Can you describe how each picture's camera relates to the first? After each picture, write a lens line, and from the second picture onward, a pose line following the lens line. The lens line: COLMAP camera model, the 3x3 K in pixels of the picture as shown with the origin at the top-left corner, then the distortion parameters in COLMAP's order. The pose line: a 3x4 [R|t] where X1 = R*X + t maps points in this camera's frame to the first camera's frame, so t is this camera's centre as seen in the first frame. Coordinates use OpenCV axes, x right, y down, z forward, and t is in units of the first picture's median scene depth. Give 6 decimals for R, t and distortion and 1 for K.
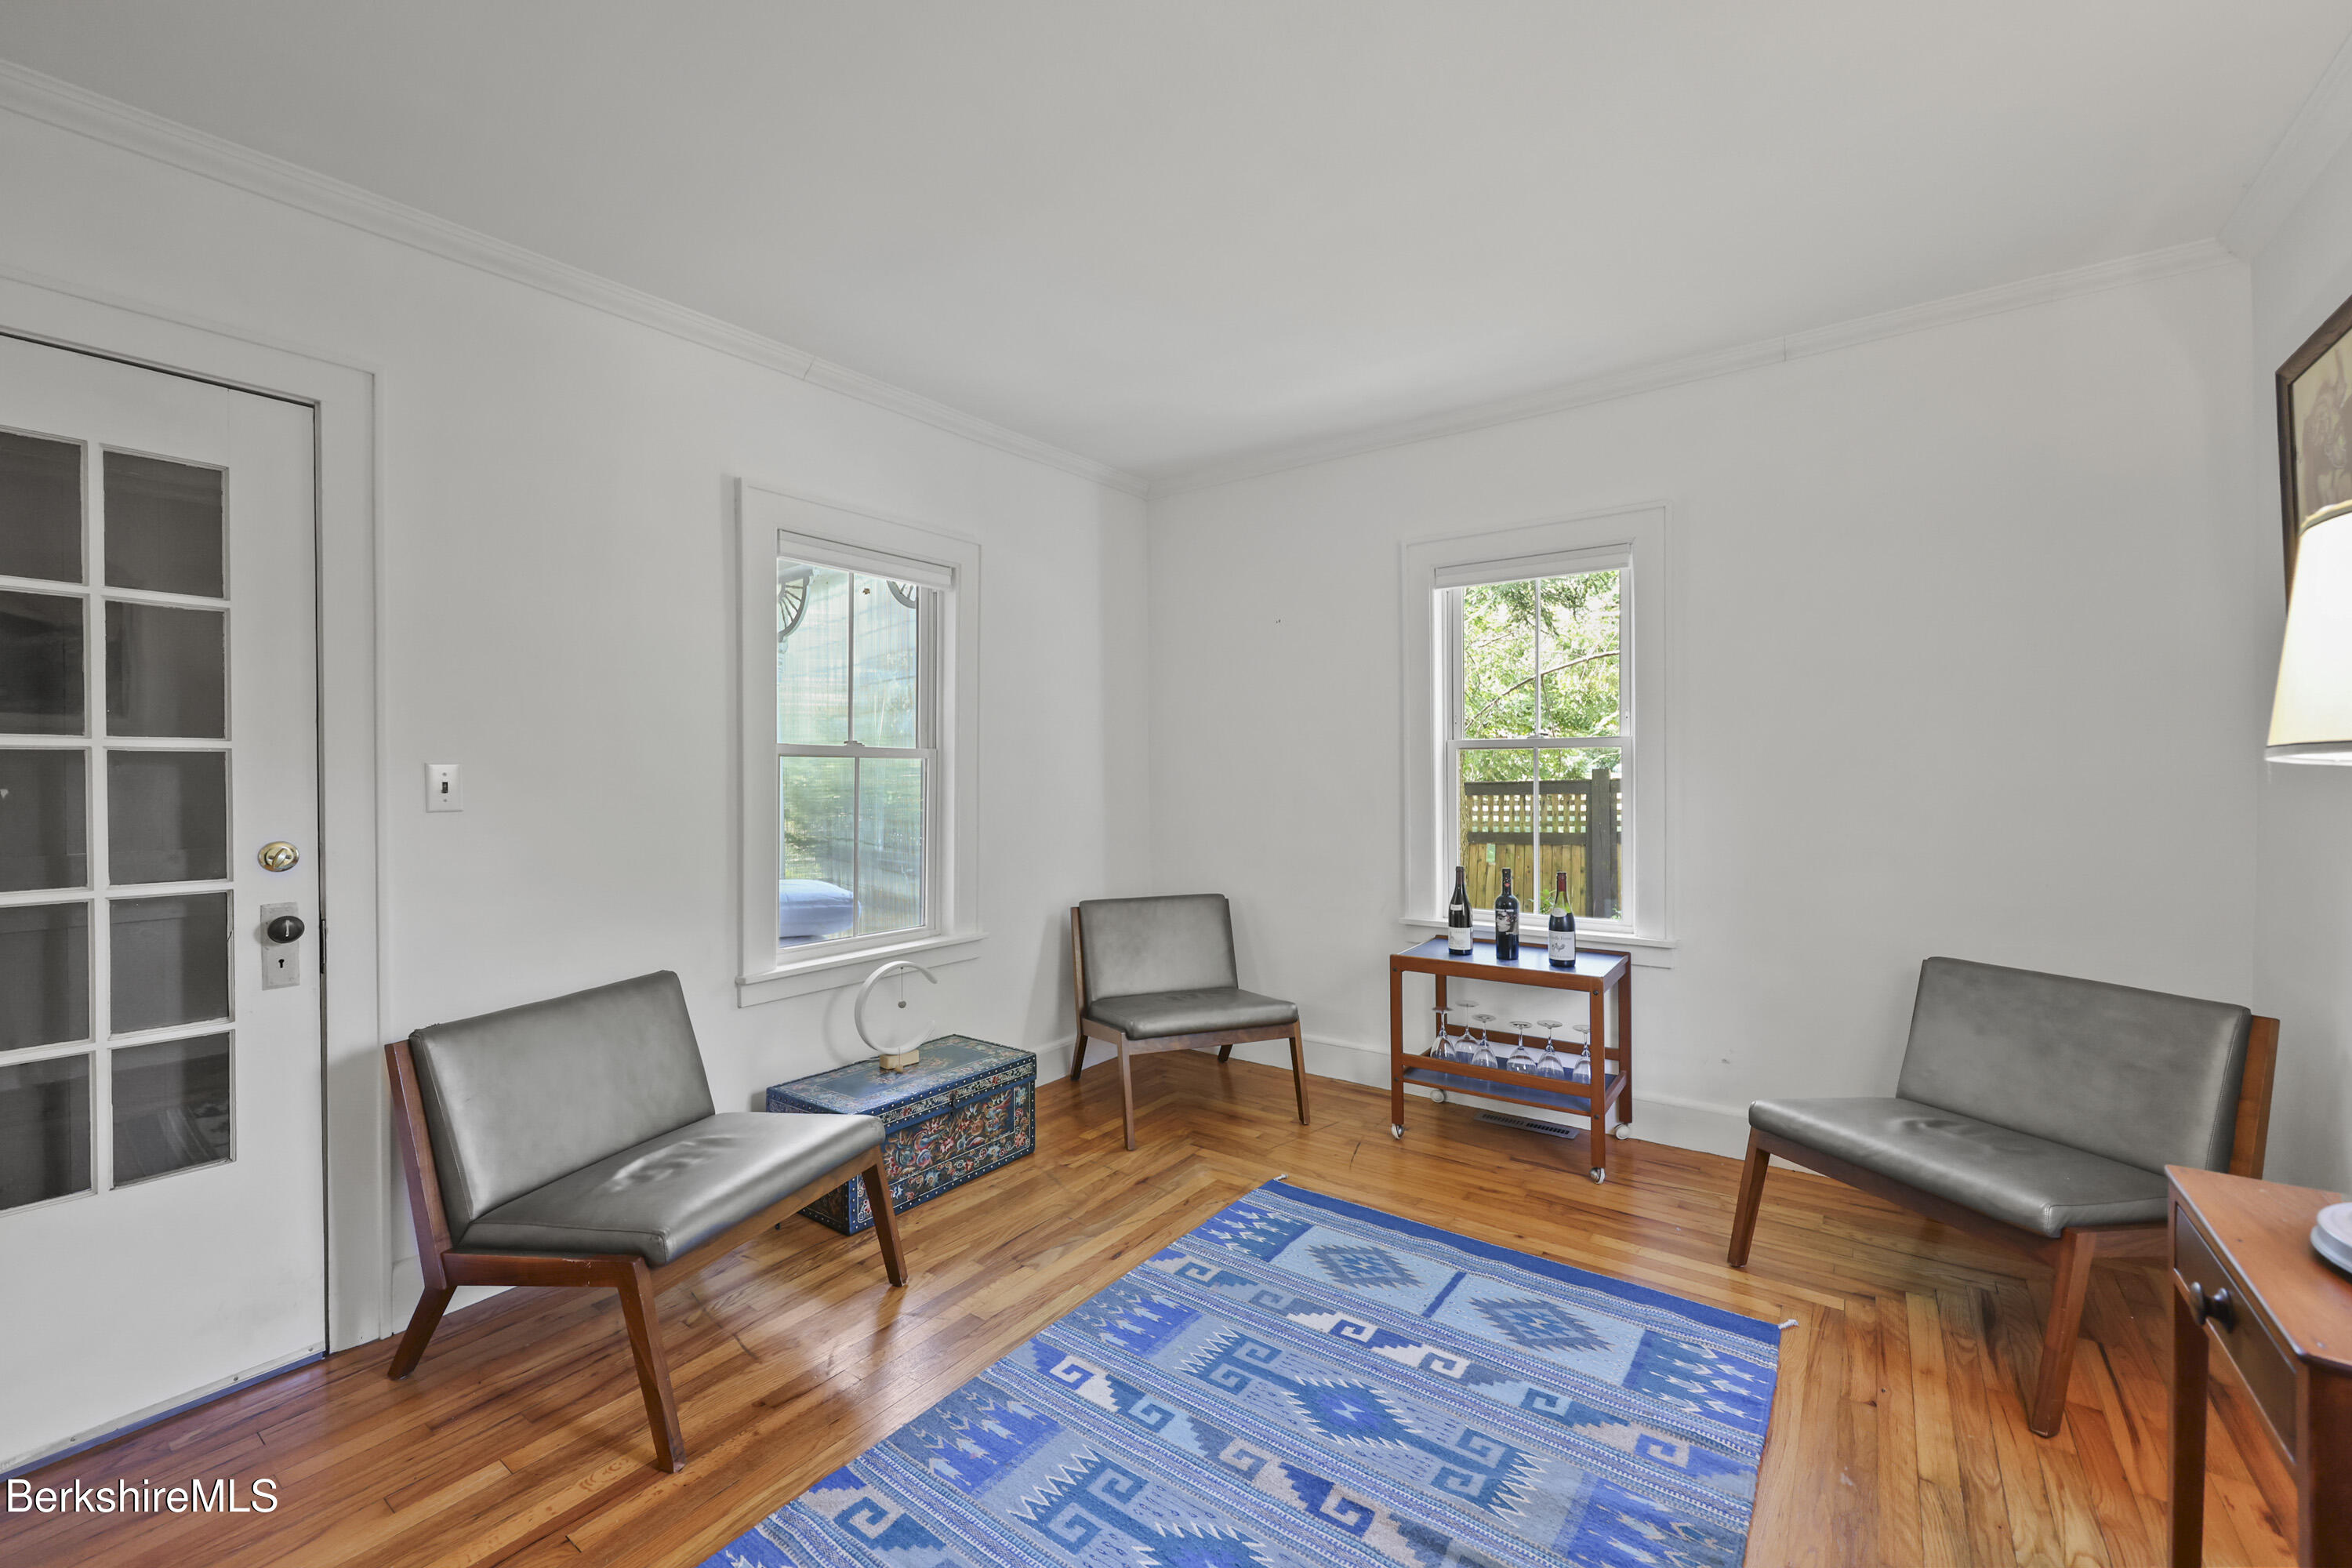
lens RADIAL K [[947.4, 0, 1171.4], [0, 947.4, 776.8], [0, 0, 1]] dist [-0.002919, 0.000622]
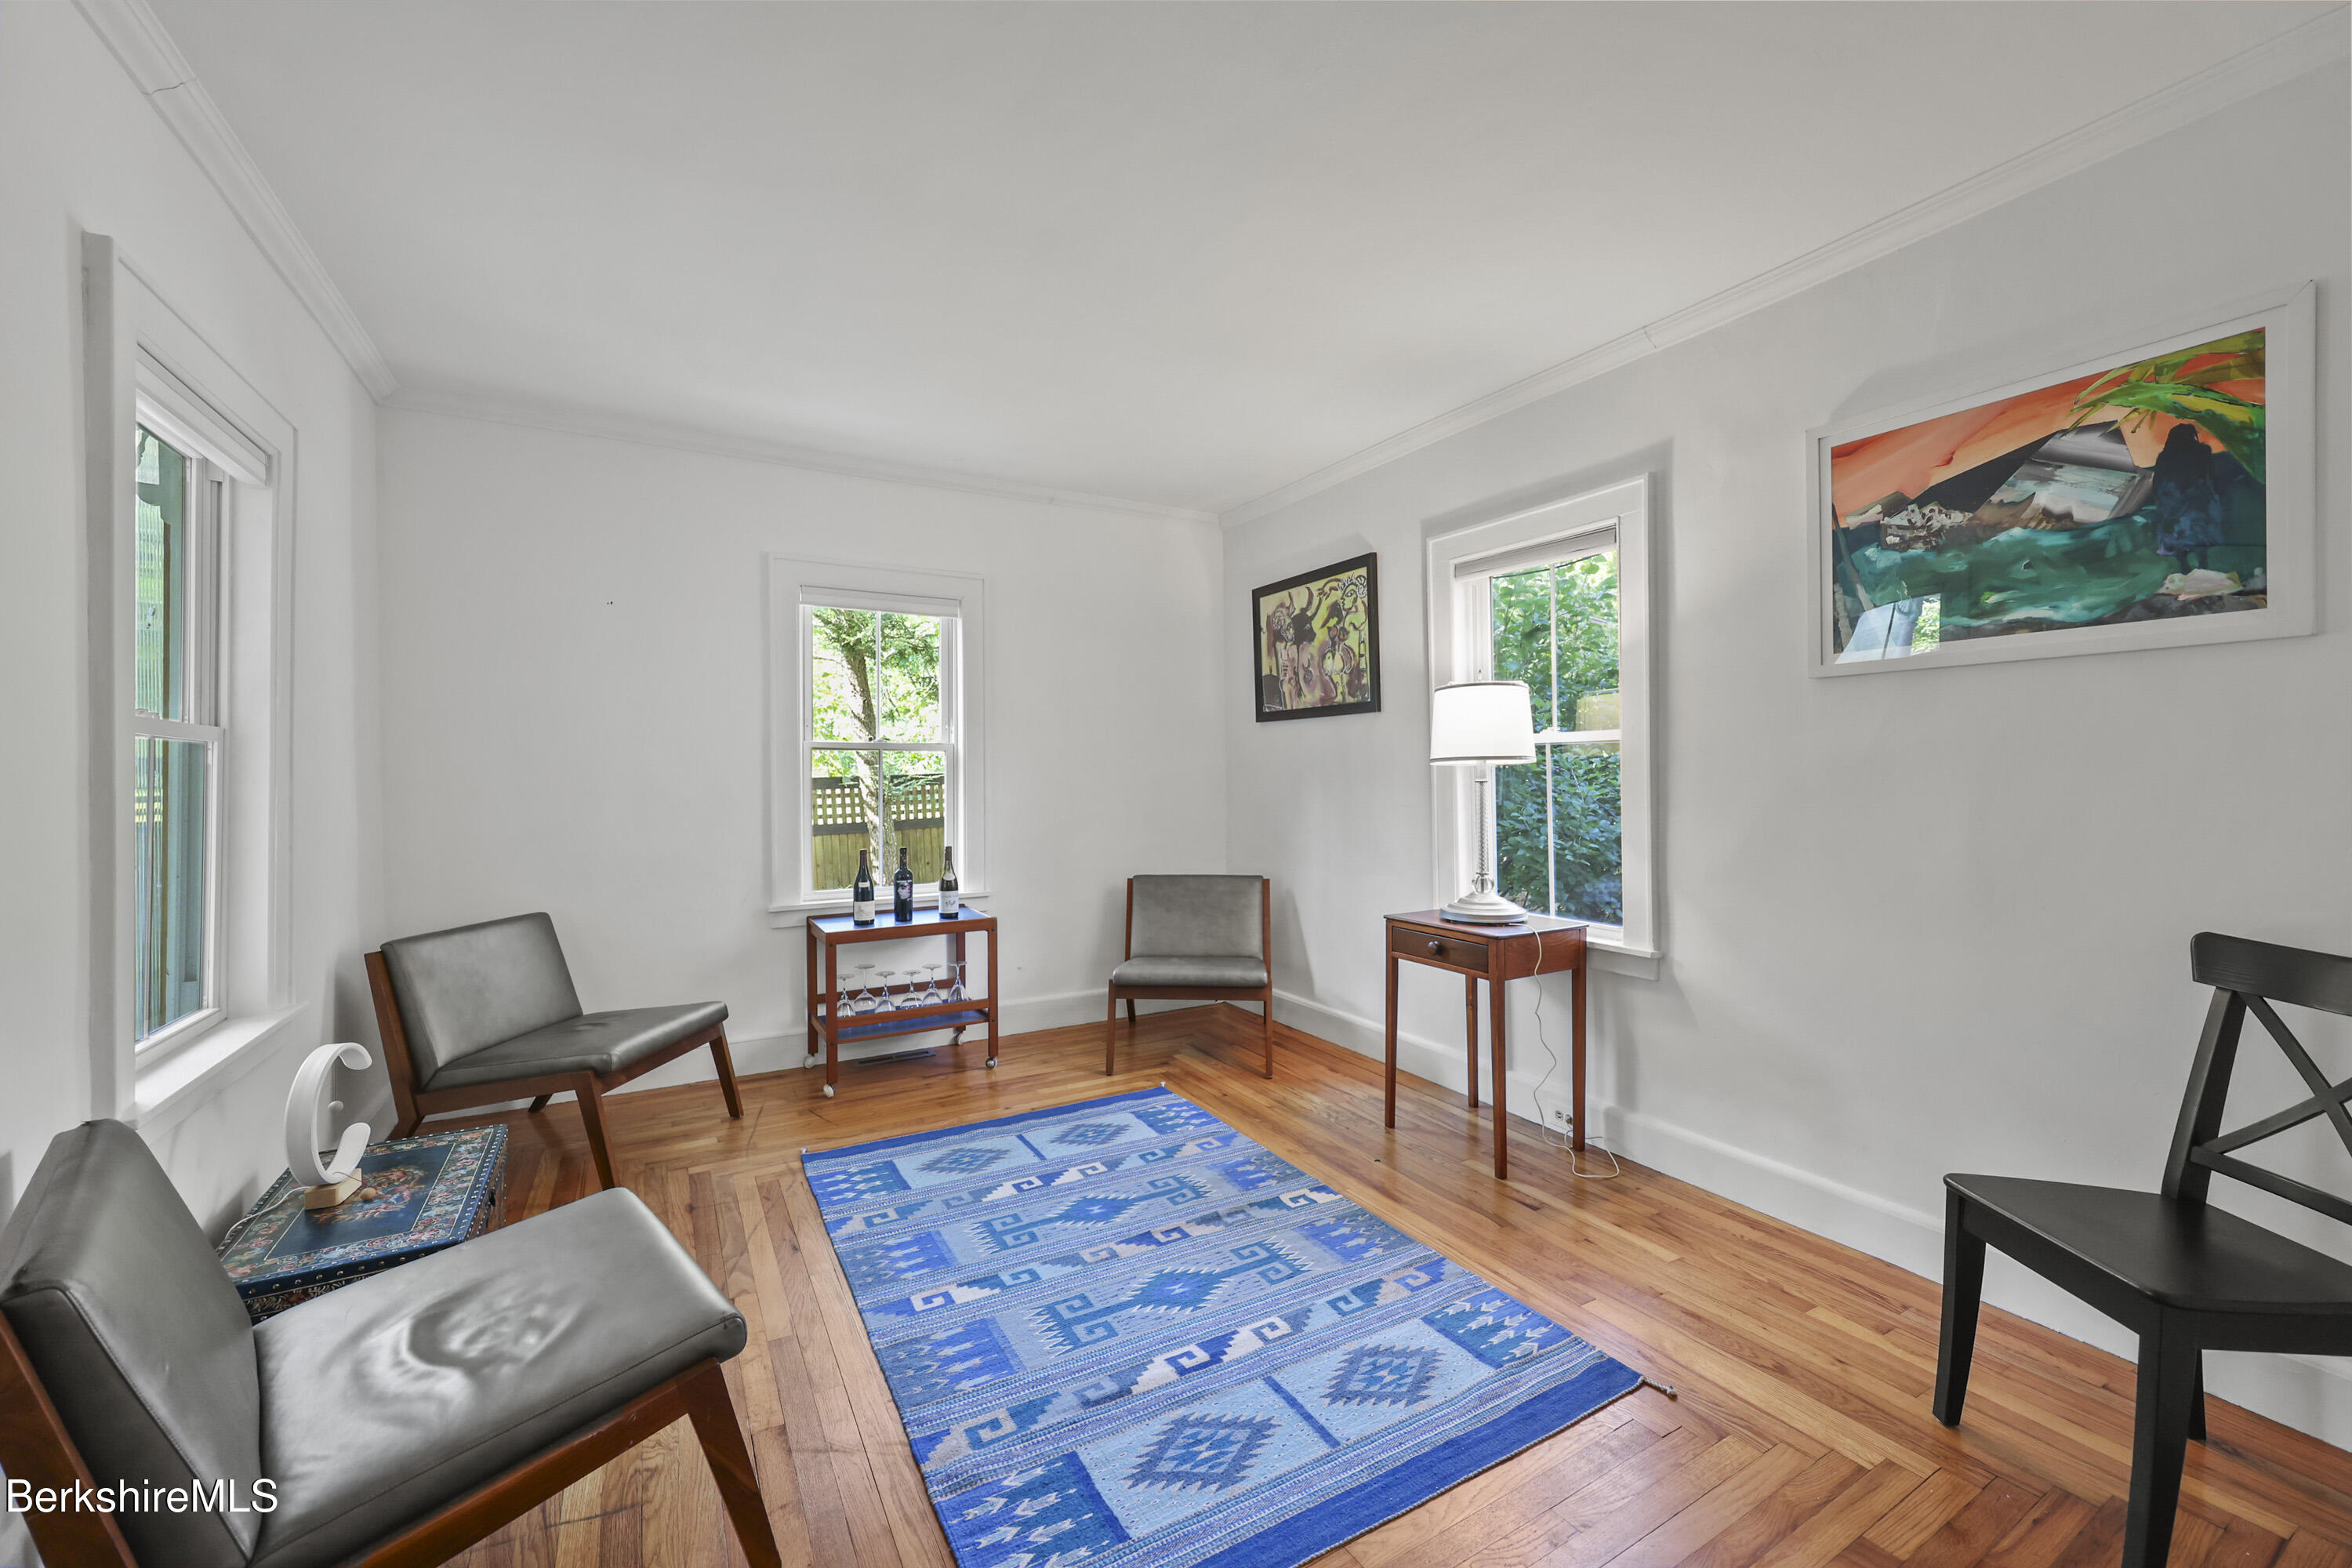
lens RADIAL K [[947.4, 0, 1177.7], [0, 947.4, 778.1], [0, 0, 1]] dist [-0.002919, 0.000622]
pose [[0.409185, -0.000323, 0.912451, -0.829651], [0.006826, 0.999973, -0.002707, 0.015726], [-0.912426, 0.007336, 0.409176, 0.227455]]
